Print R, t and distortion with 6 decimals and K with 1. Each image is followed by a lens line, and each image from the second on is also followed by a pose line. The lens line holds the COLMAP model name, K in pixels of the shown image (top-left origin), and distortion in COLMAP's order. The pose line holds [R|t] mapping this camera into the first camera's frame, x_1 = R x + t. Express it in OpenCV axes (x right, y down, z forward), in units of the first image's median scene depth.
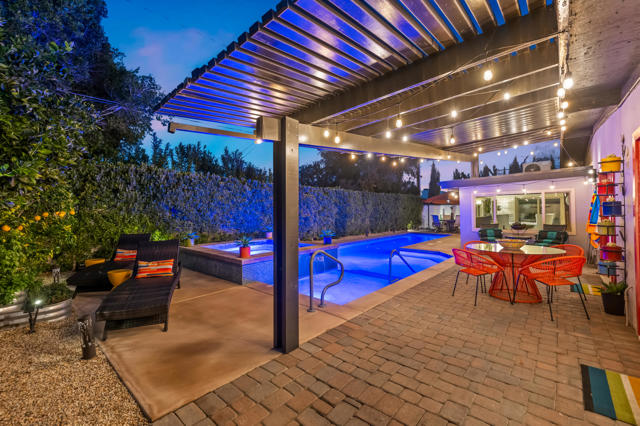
lens RADIAL K [[268.7, 0, 319.1], [0, 268.7, 211.0], [0, 0, 1]] dist [-0.000893, -0.000042]
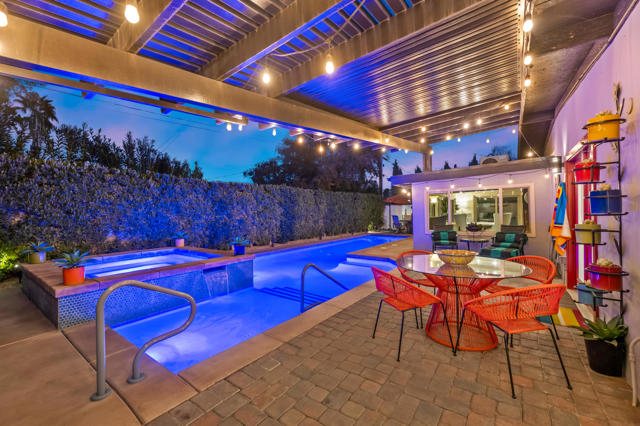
lens RADIAL K [[268.7, 0, 320.5], [0, 268.7, 214.5], [0, 0, 1]] dist [-0.000893, -0.000042]
pose [[0.994658, -0.009219, 0.102813, 0.154874], [0.008333, 0.999924, 0.009046, 0.003050], [-0.102889, -0.008141, 0.994660, 0.182736]]
